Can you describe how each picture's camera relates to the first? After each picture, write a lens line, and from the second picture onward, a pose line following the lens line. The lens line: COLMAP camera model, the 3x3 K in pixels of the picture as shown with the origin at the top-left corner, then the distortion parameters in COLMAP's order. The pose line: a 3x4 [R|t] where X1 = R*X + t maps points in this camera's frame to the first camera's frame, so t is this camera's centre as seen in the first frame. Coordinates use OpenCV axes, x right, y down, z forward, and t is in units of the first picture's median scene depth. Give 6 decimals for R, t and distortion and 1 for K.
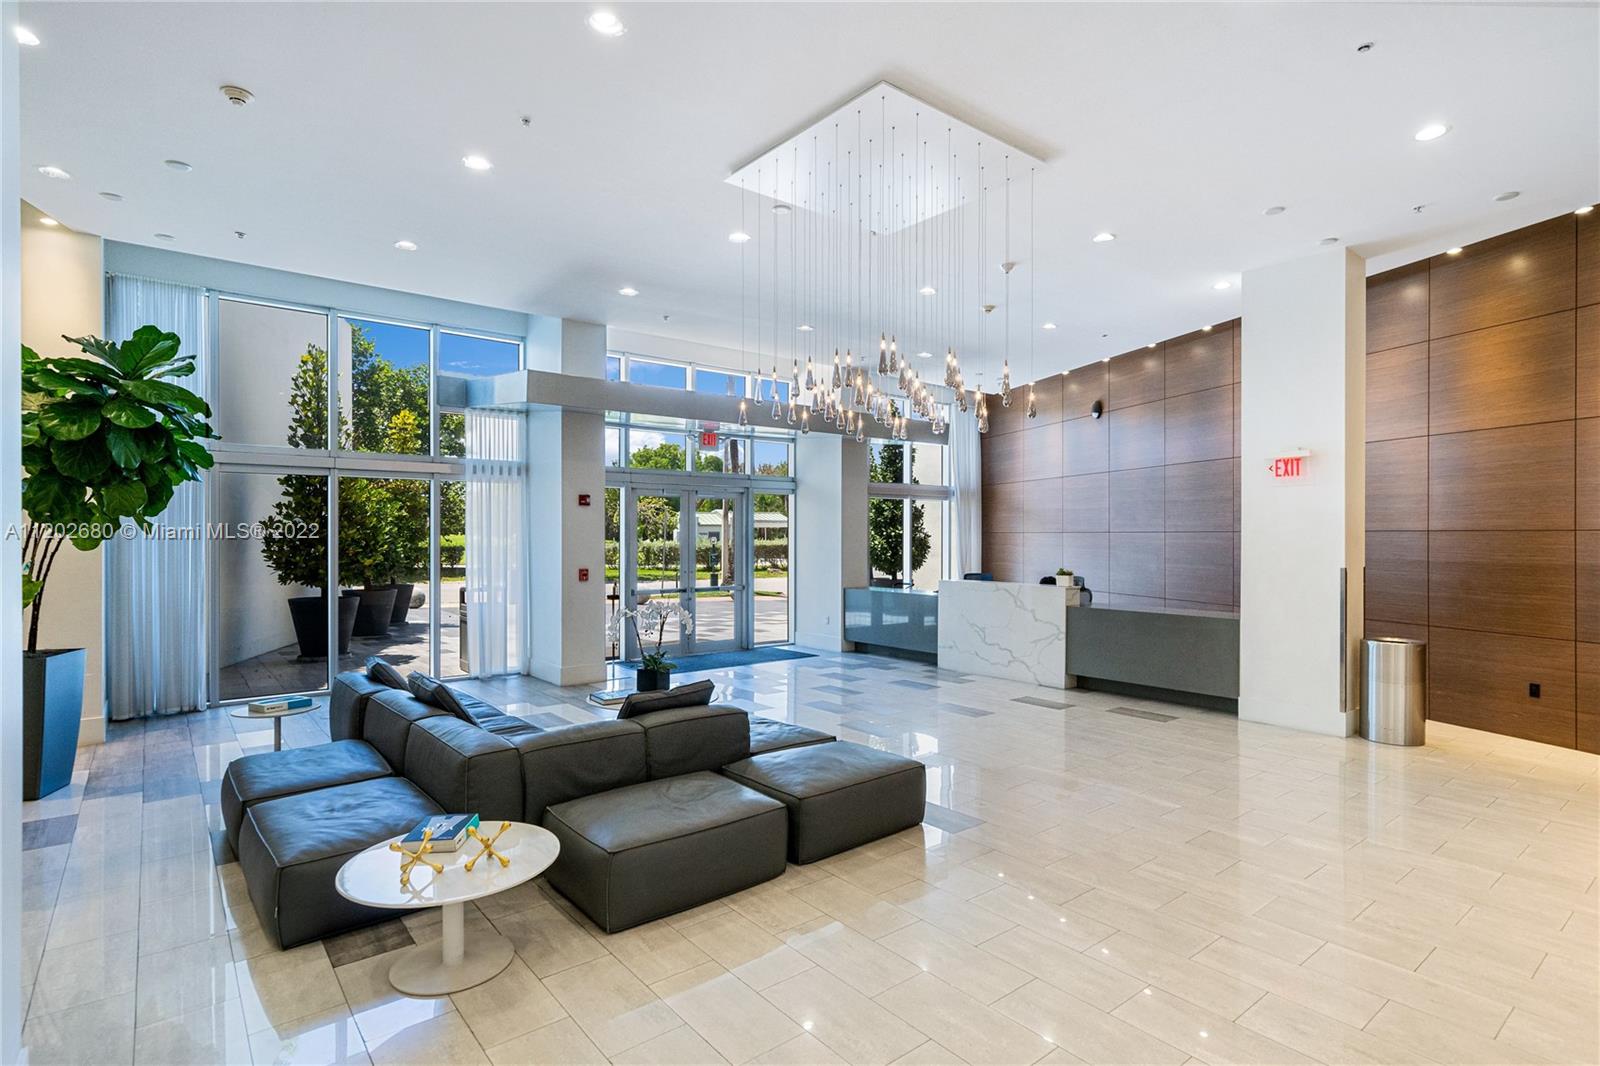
lens RADIAL K [[803.1, 0, 800.0], [0, 803.1, 533.0], [0, 0, 1]] dist [-0.001101, -0.000355]
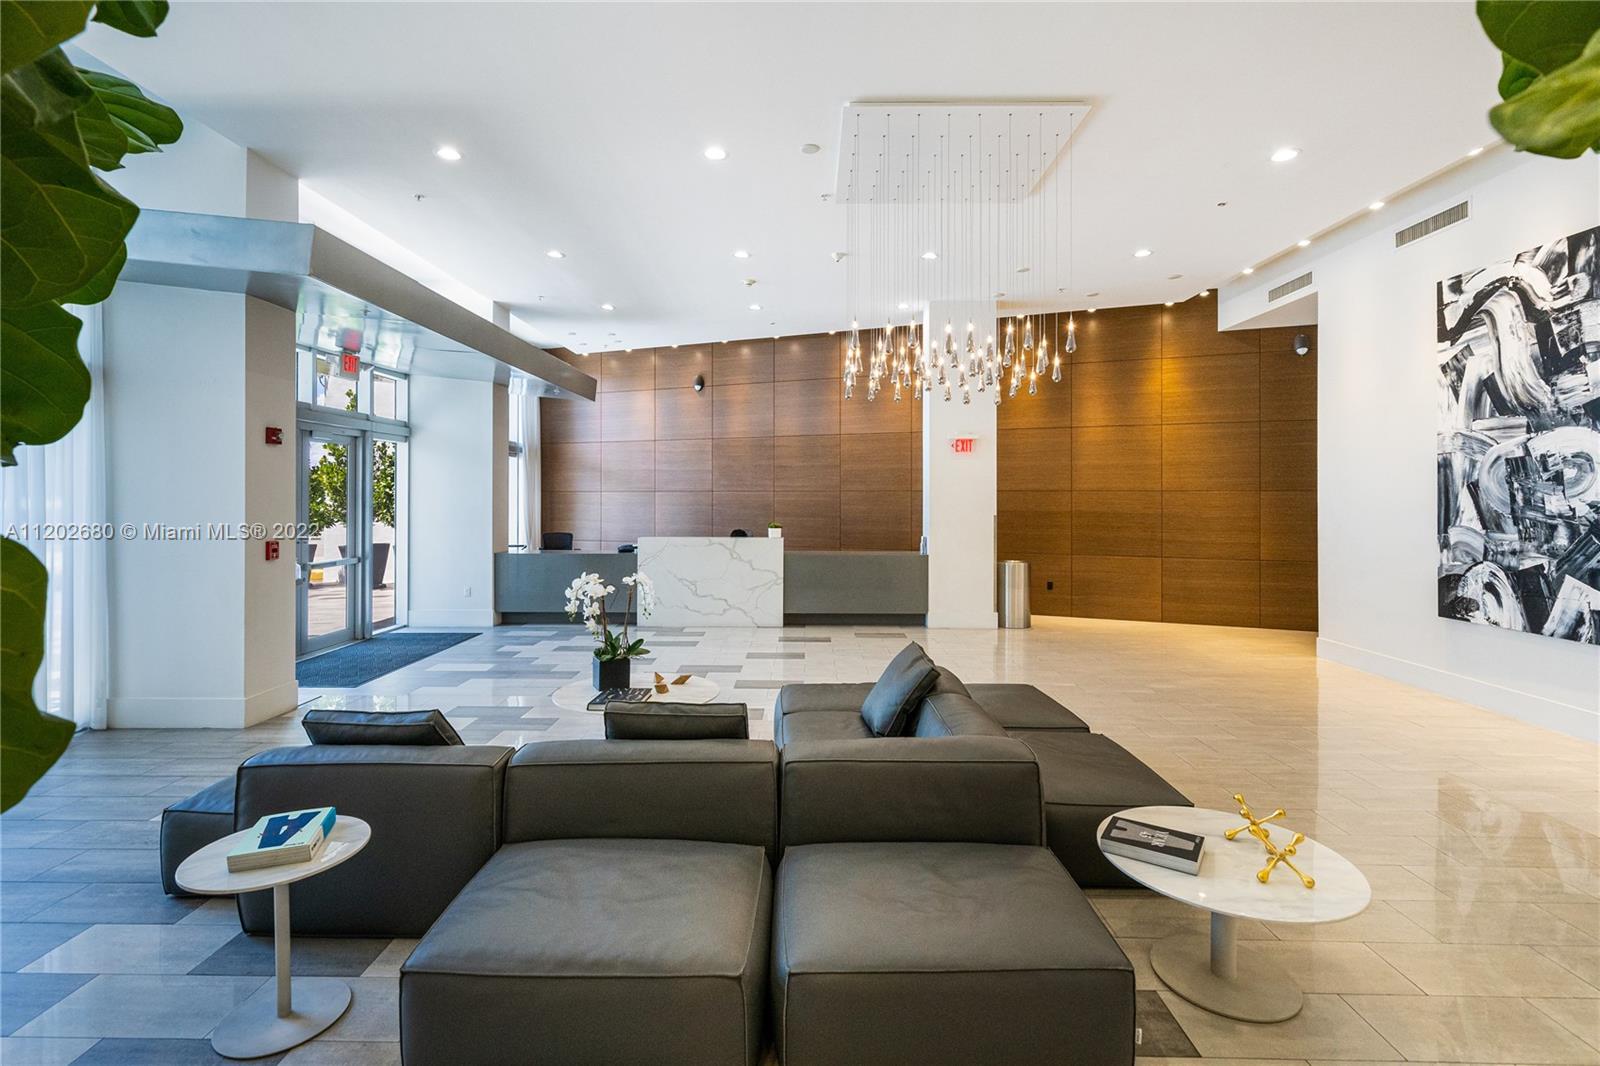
lens RADIAL K [[749.8, 0, 798.6], [0, 749.8, 489.2], [0, 0, 1]] dist [0.001097, -0.000016]
pose [[0.643008, 0.008823, 0.765809, -0.466693], [-0.003660, 0.999958, -0.008448, 0.006172], [-0.765851, 0.002629, 0.643013, 0.286600]]
